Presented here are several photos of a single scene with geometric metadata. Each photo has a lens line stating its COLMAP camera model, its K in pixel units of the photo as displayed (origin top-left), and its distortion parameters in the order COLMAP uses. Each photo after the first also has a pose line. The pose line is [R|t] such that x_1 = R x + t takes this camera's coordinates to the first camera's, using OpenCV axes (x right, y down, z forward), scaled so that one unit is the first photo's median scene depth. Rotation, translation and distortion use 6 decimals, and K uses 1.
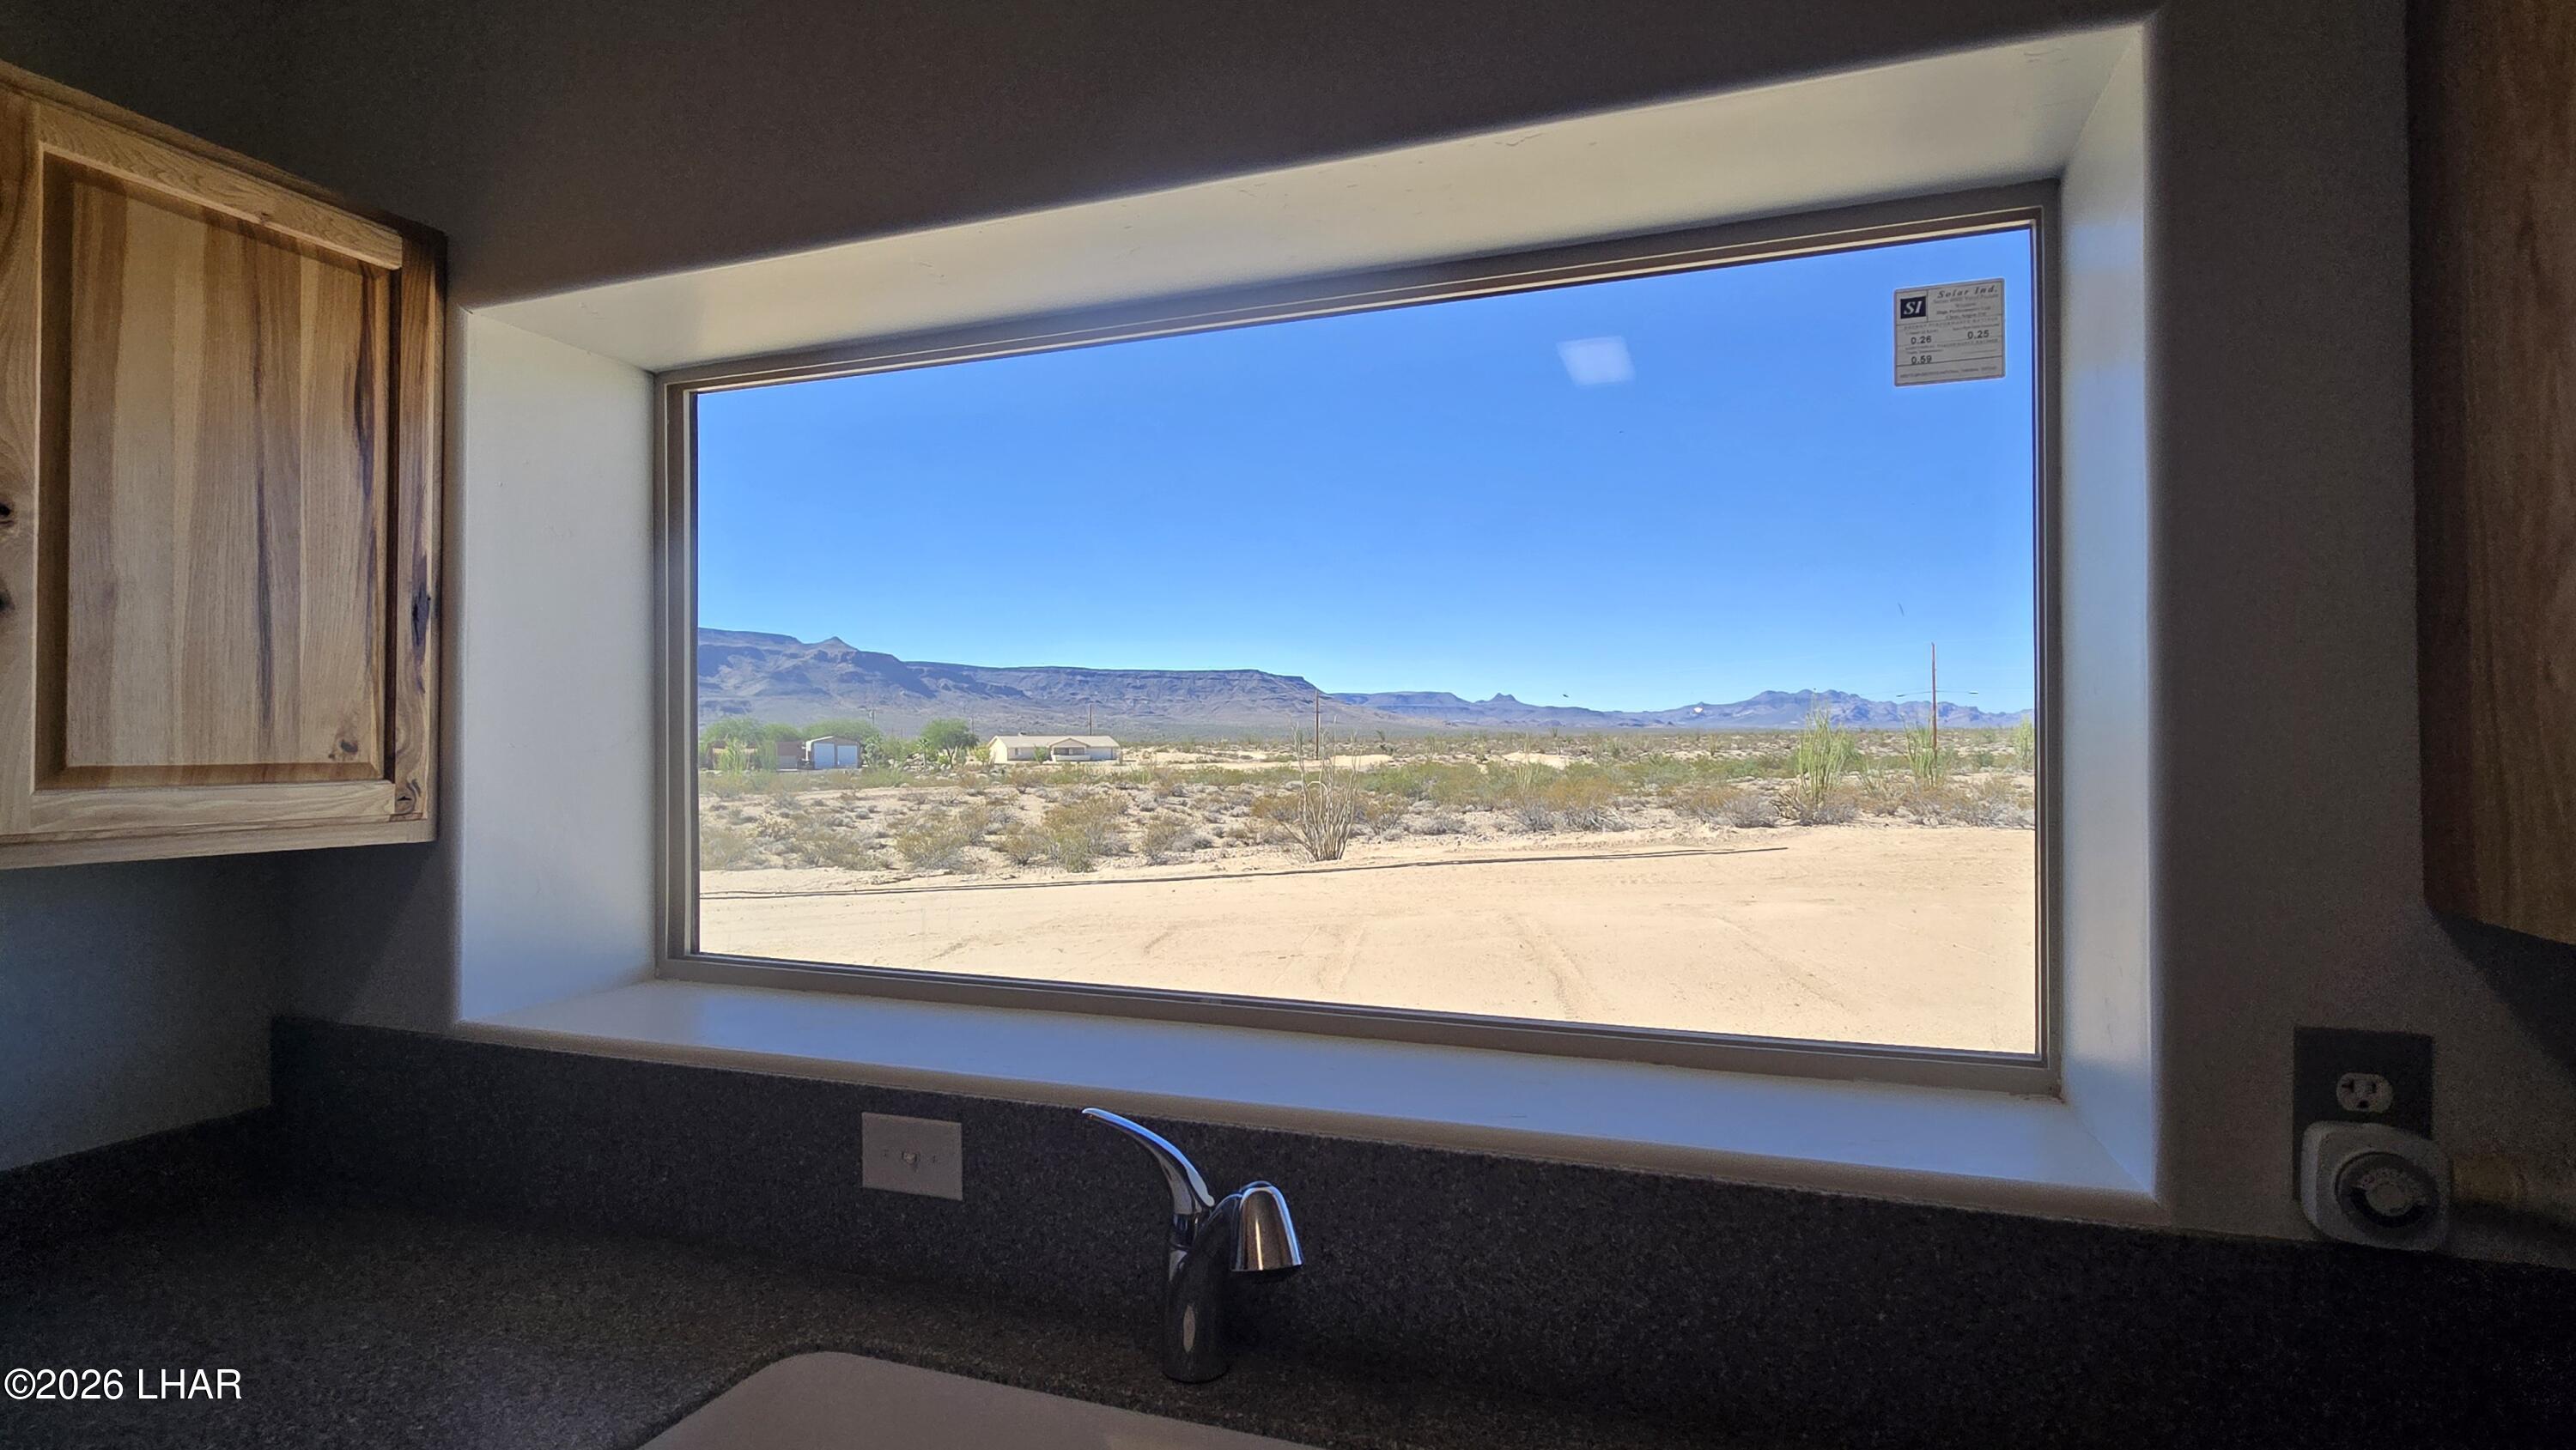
lens RADIAL K [[1248.9, 0, 1288.0], [0, 1248.9, 725.0], [0, 0, 1]] dist [-0.002282, -0.000358]
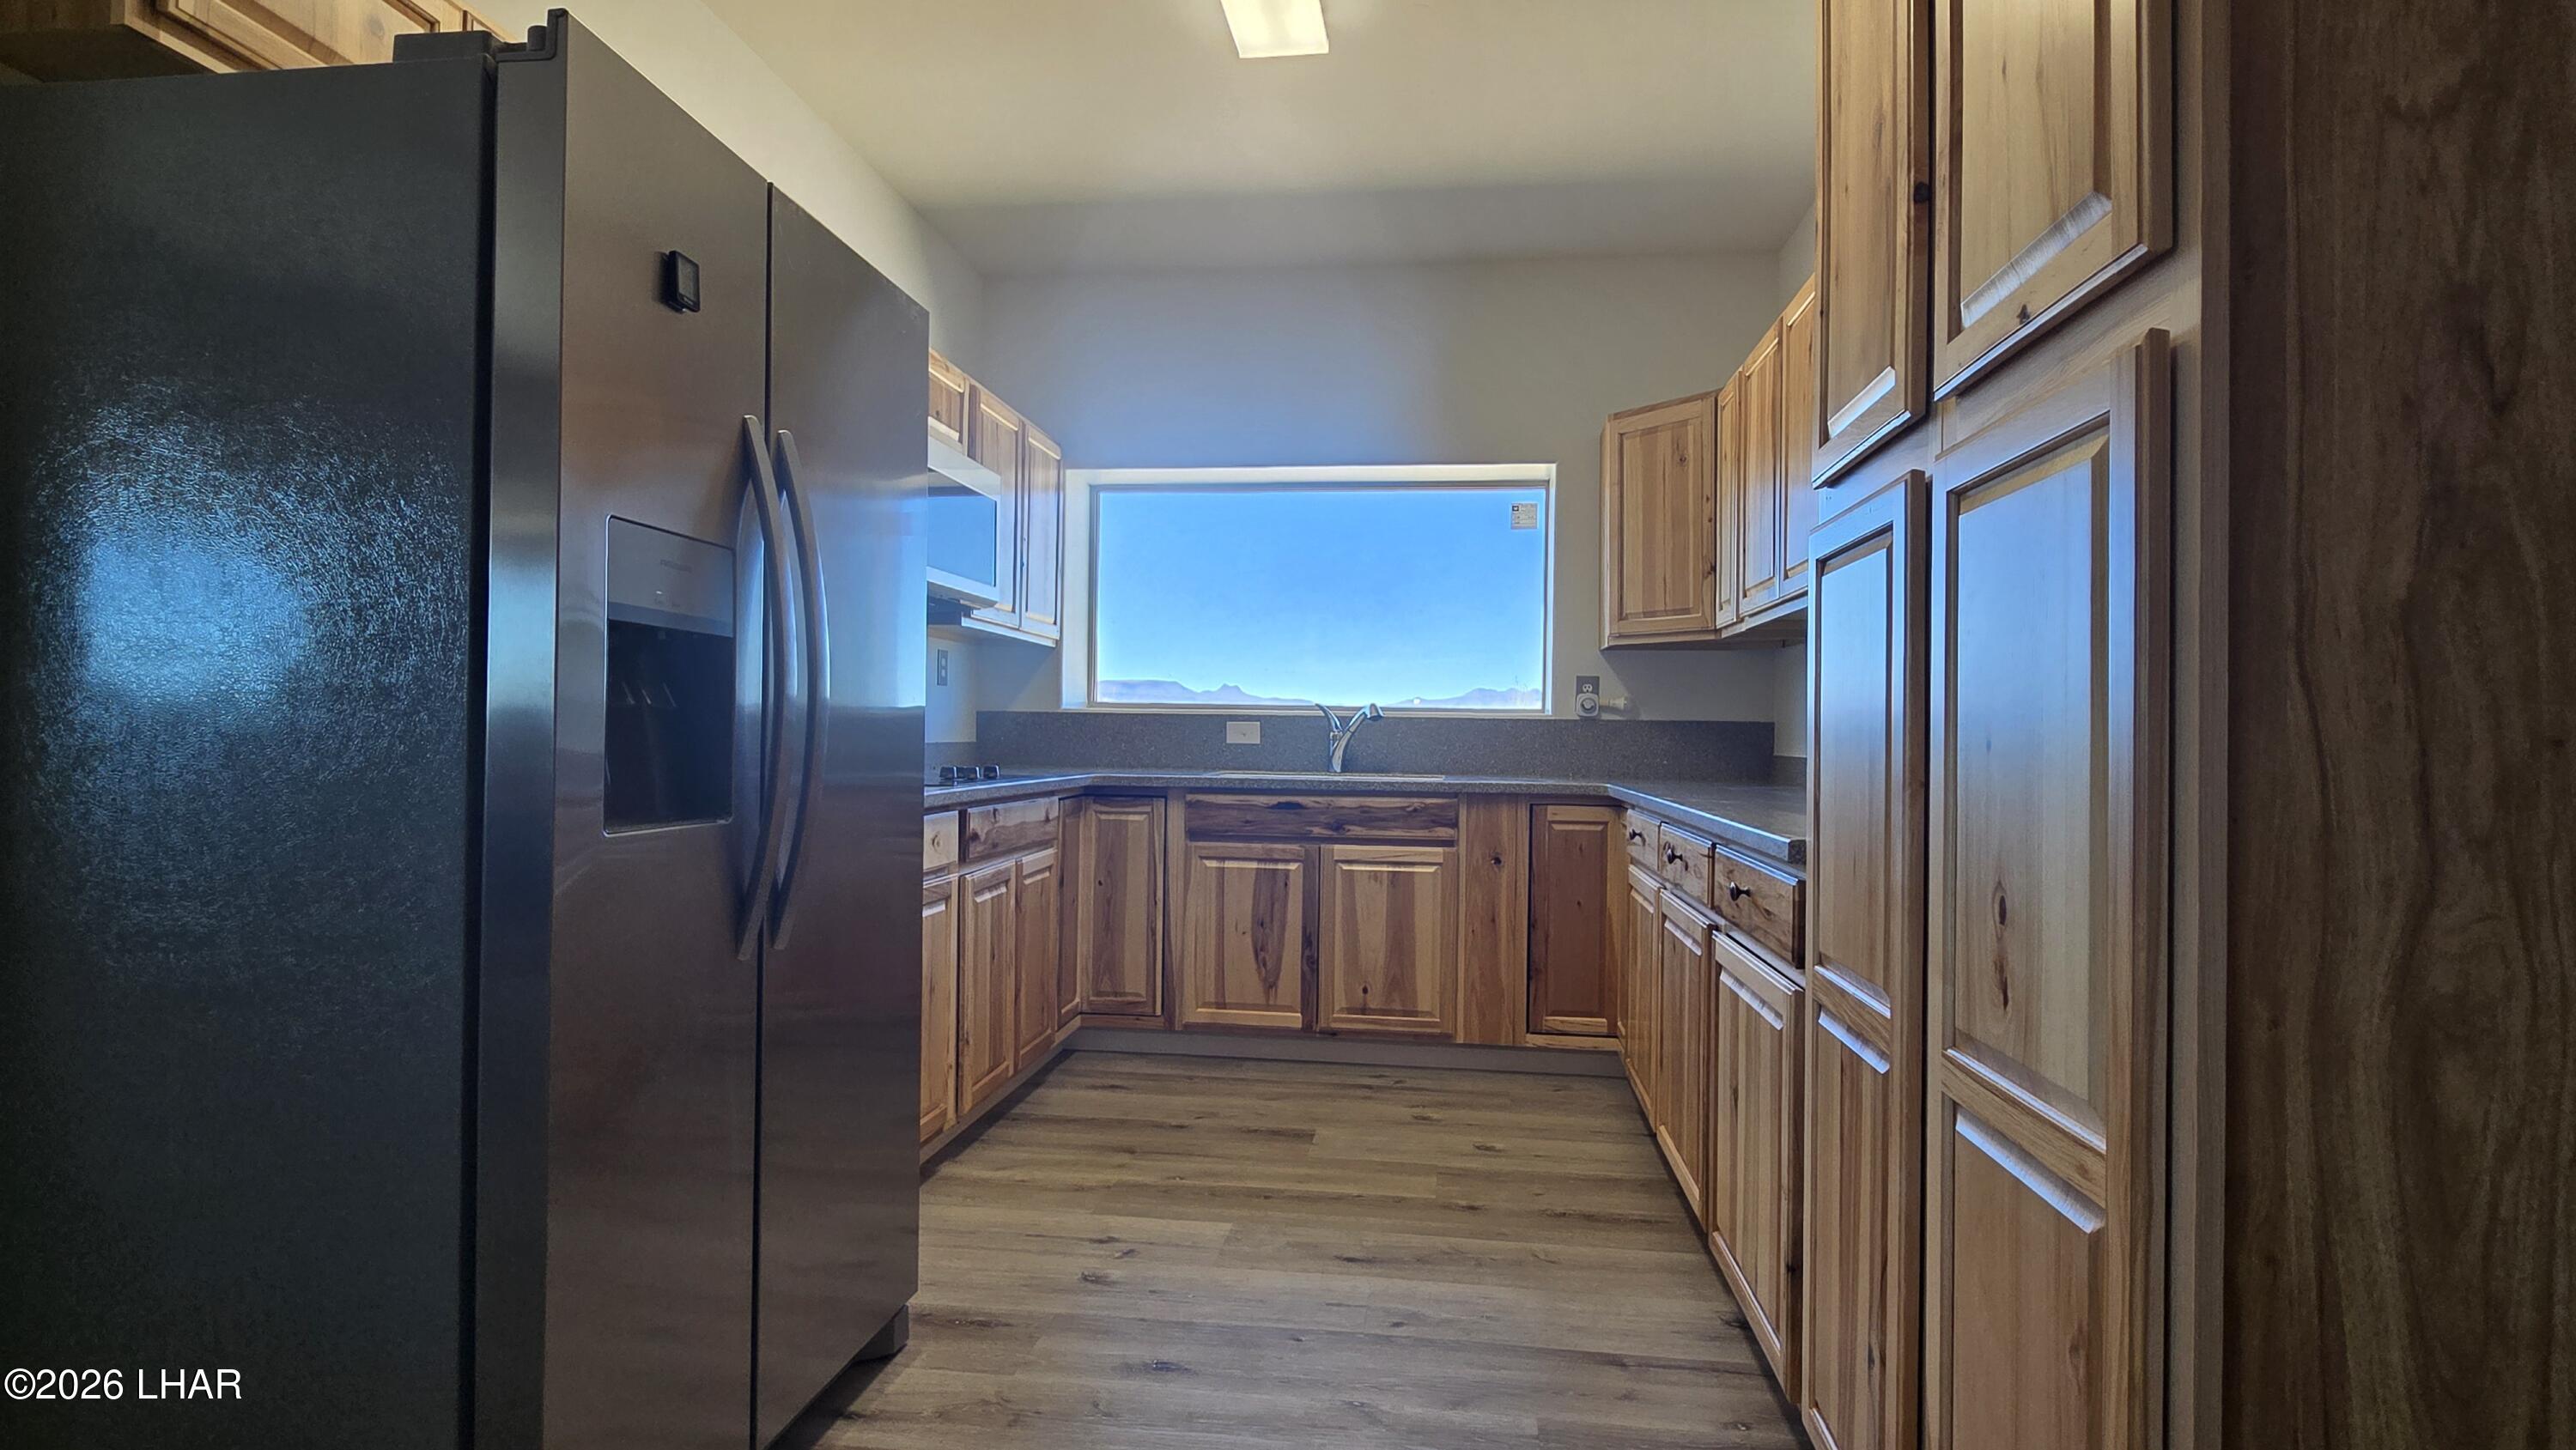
lens RADIAL K [[1056.4, 0, 1288.0], [0, 1056.4, 725.0], [0, 0, 1]] dist [-0.001527, 0.000640]
pose [[0.978501, 0.018163, 0.205442, -0.096574], [-0.021657, 0.999656, 0.014770, 0.033434], [-0.205103, -0.018902, 0.978558, -0.237638]]
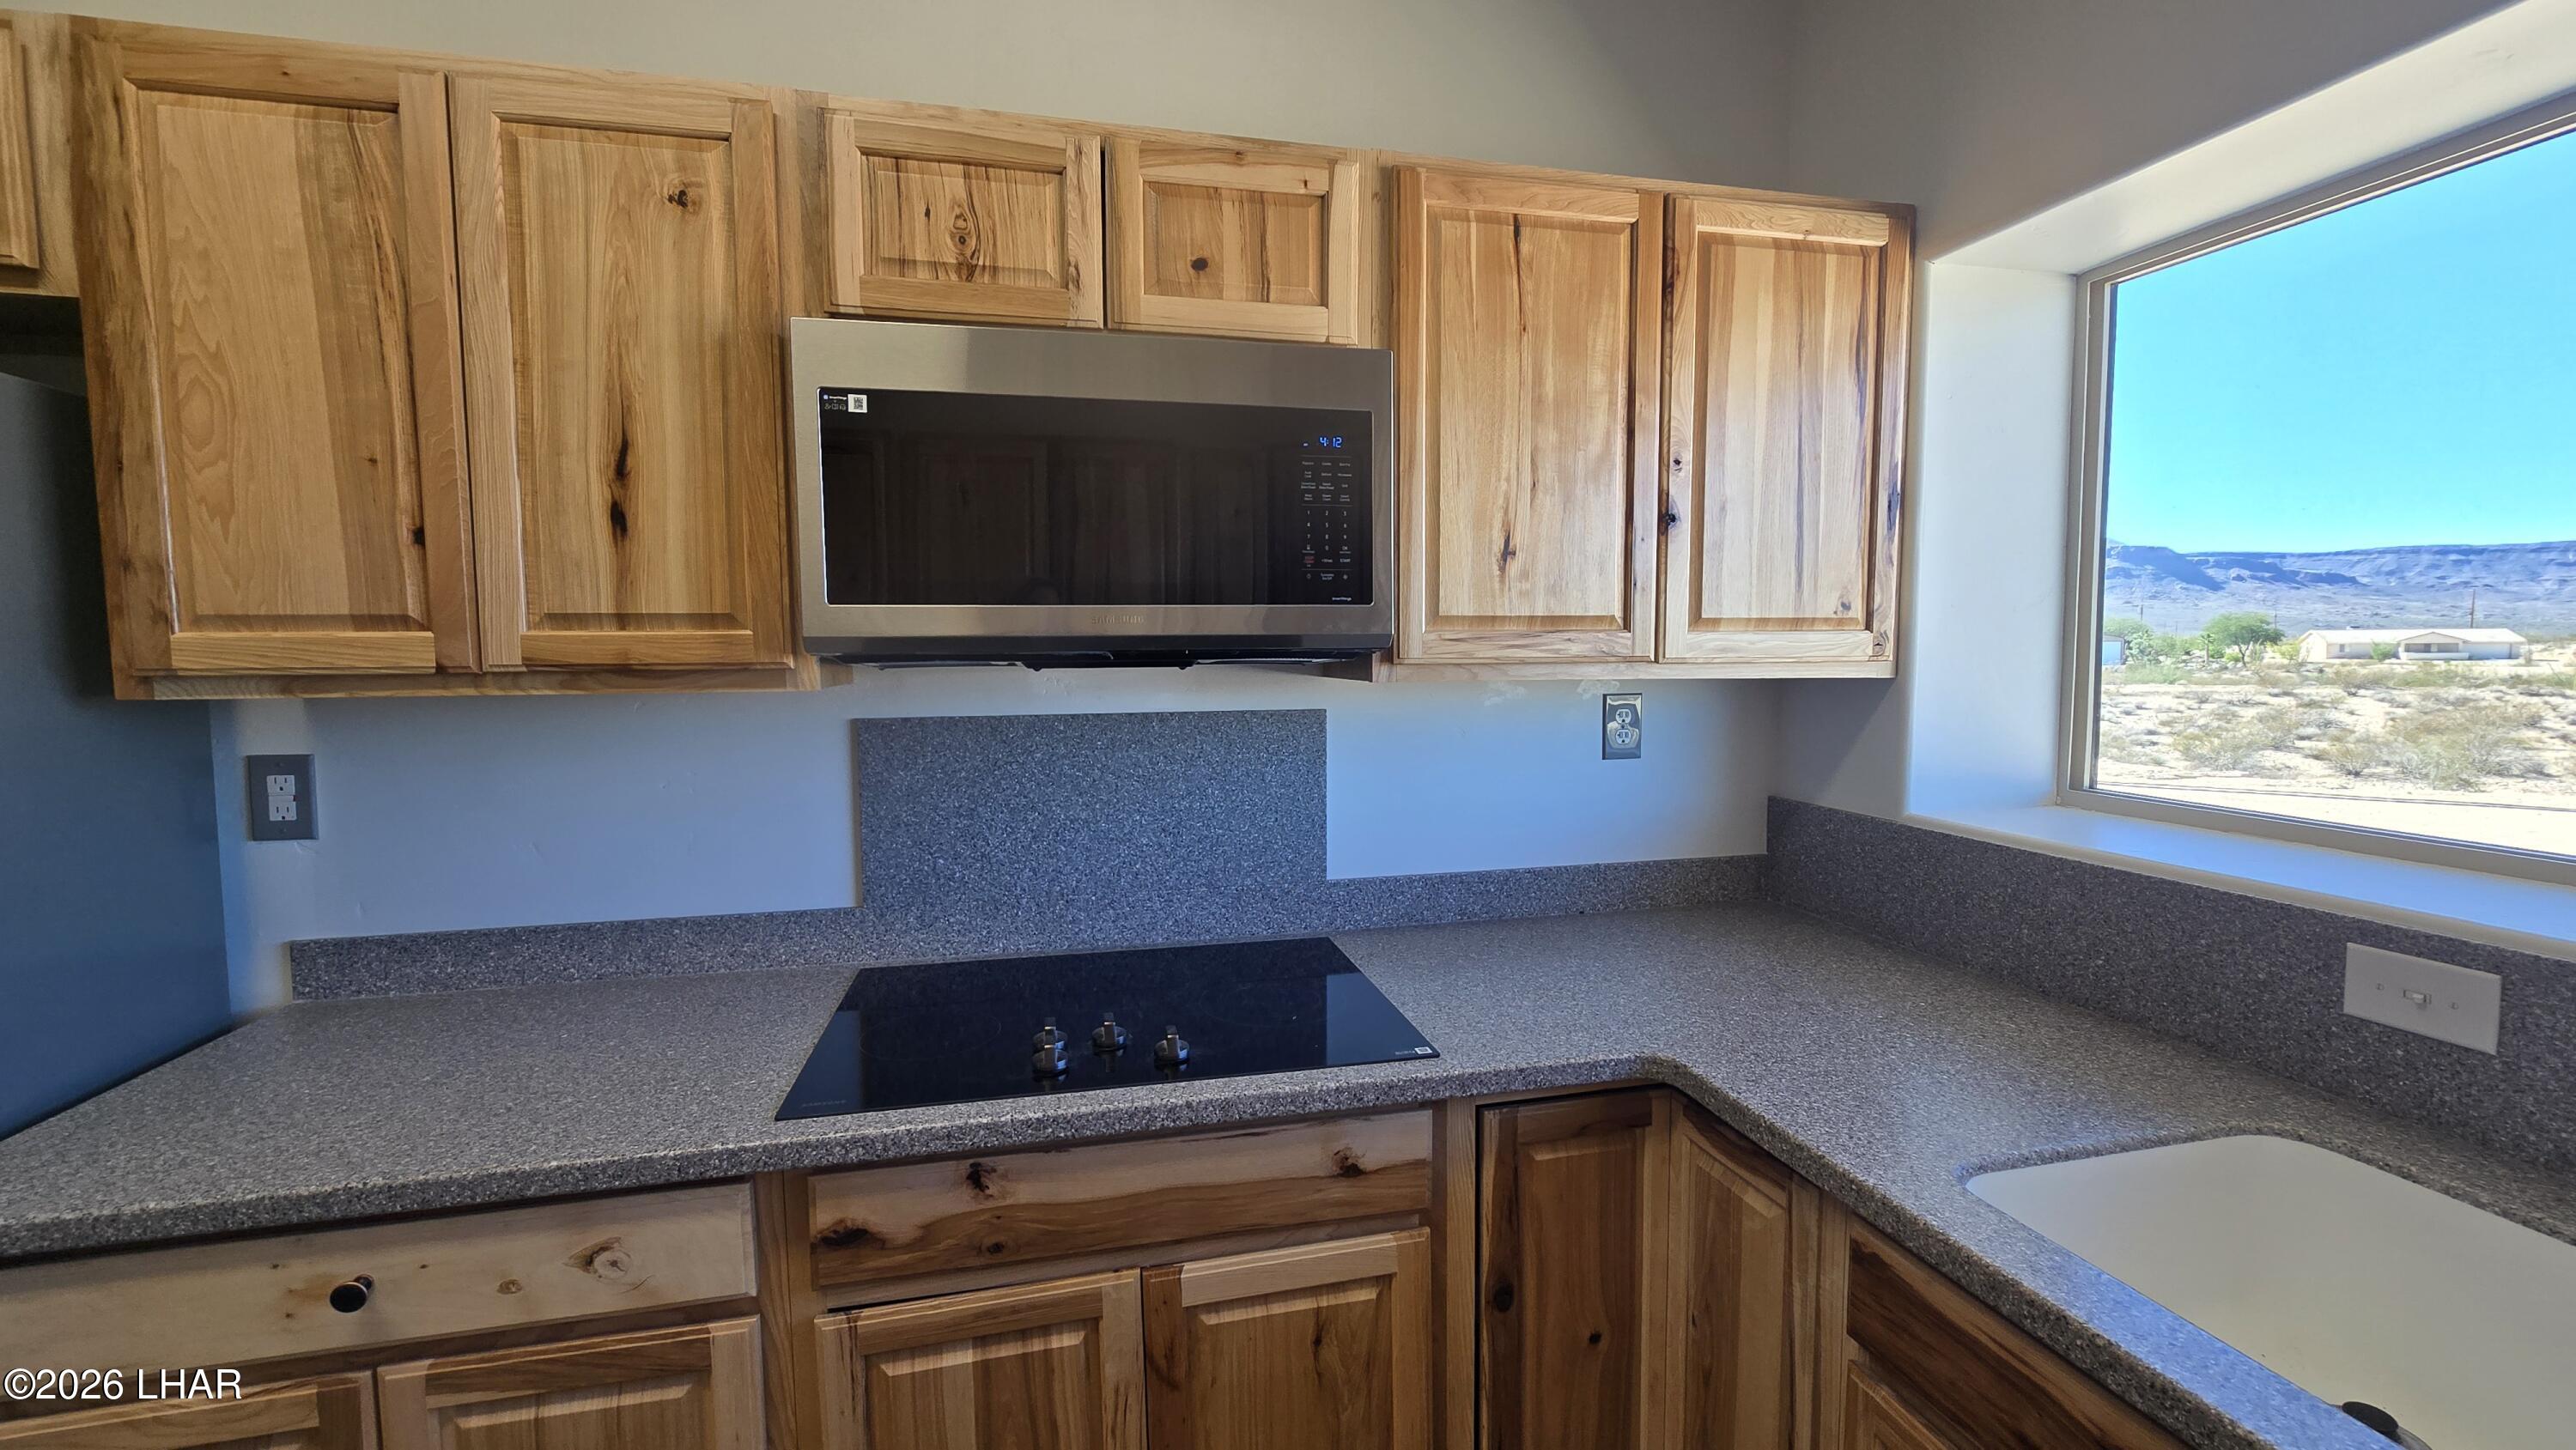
lens RADIAL K [[1056.4, 0, 1288.0], [0, 1056.4, 725.0], [0, 0, 1]] dist [-0.001527, 0.000640]
pose [[0.547218, 0.062844, -0.834628, -0.013119], [0.014572, 0.996311, 0.084572, 0.005640], [0.836863, -0.058441, 0.544283, -0.024510]]
